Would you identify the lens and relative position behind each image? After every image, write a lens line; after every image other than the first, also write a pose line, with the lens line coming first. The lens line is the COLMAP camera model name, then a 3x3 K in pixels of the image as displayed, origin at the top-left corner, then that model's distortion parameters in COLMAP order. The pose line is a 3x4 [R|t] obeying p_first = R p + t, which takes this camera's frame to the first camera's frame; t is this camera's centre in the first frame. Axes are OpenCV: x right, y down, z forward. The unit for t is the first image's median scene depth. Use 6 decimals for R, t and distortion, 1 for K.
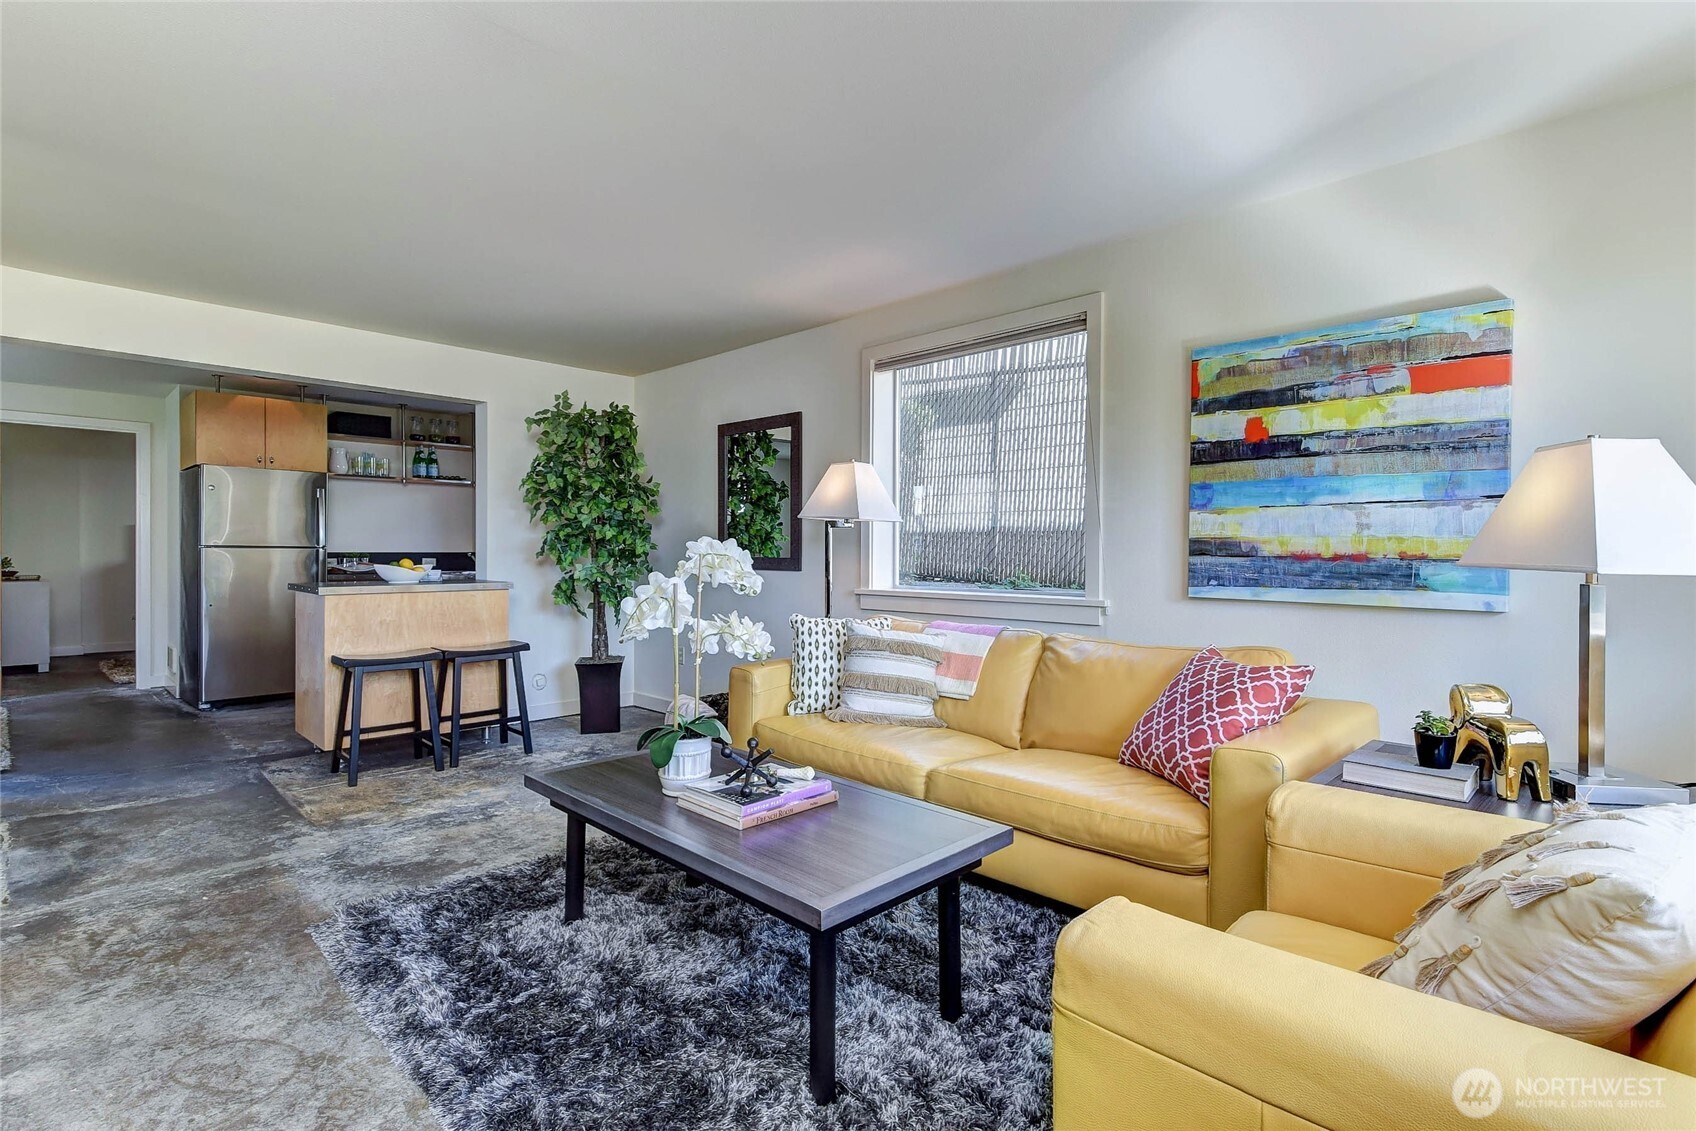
lens RADIAL K [[791.8, 0, 845.8], [0, 791.8, 561.4], [0, 0, 1]] dist [0.001909, -0.000289]
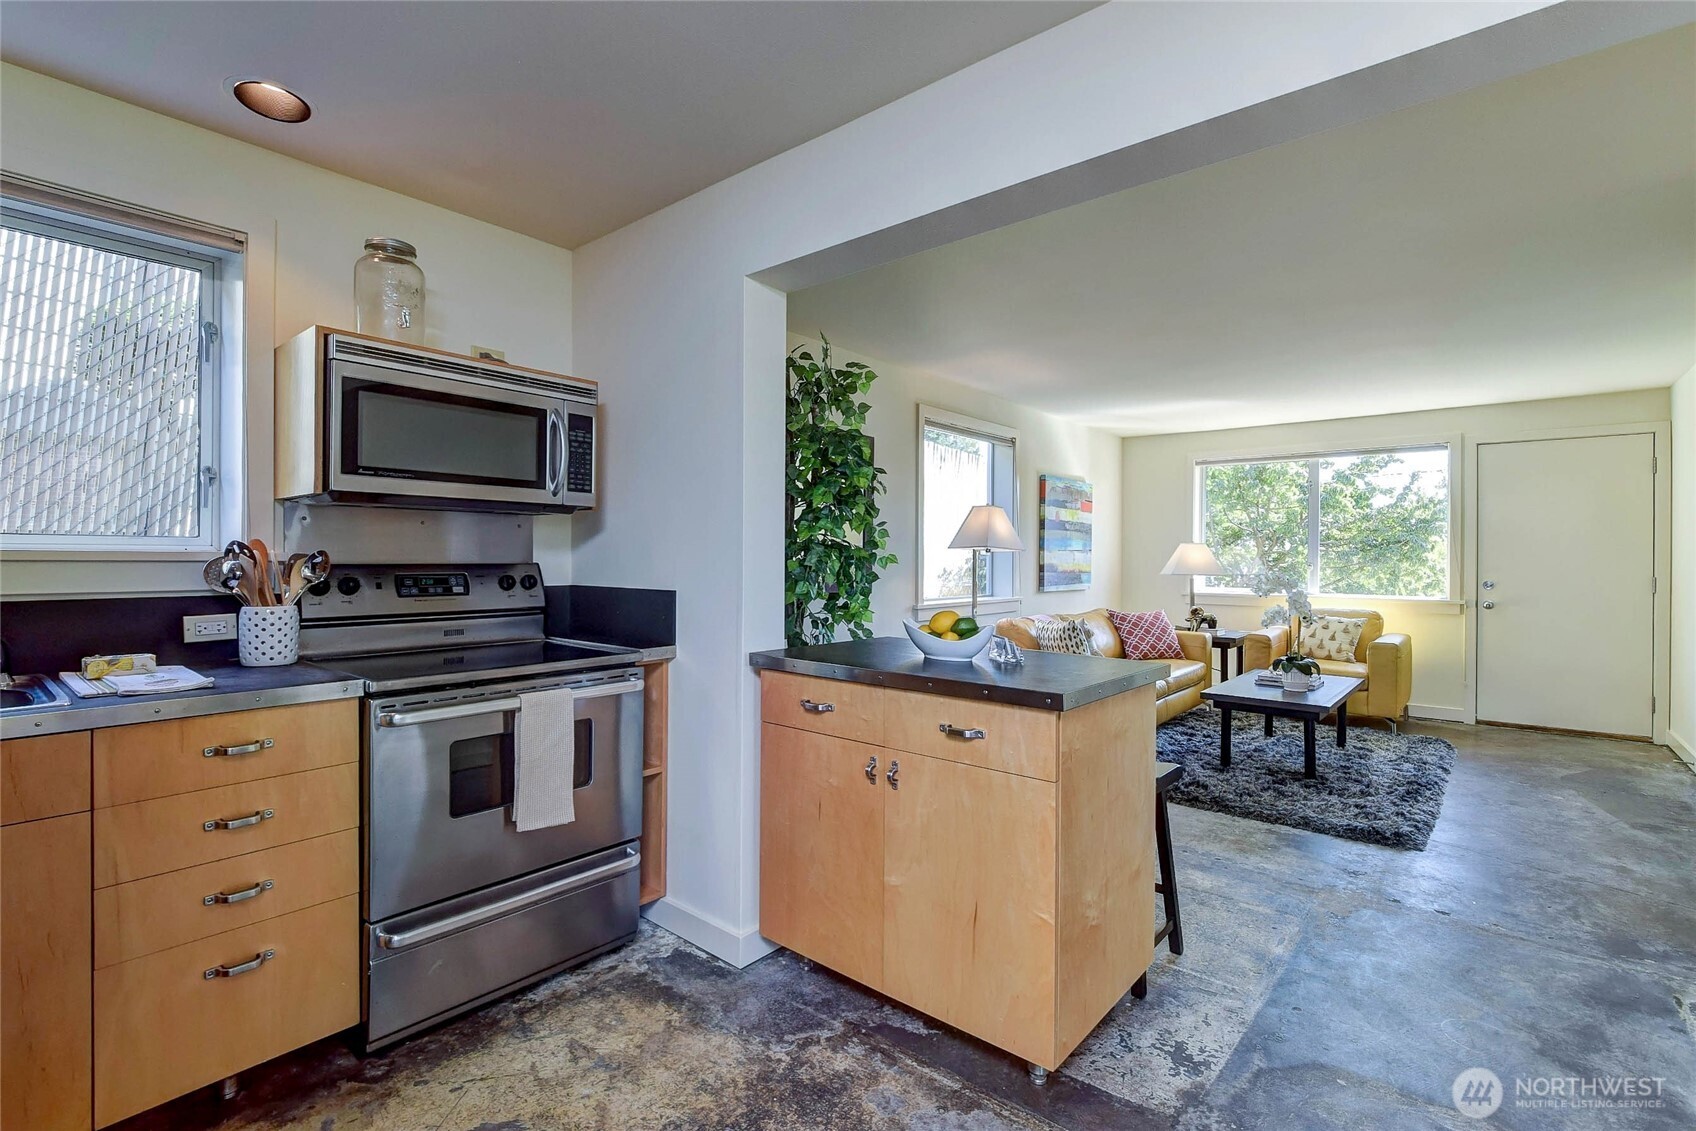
lens RADIAL K [[744.5, 0, 846.0], [0, 744.5, 558.8], [0, 0, 1]] dist [0.000285, 0.000172]
pose [[-0.041128, -0.006335, 0.999134, -1.556033], [0.005675, 0.999962, 0.006573, -0.062046], [-0.999138, 0.005941, -0.041091, 1.648139]]
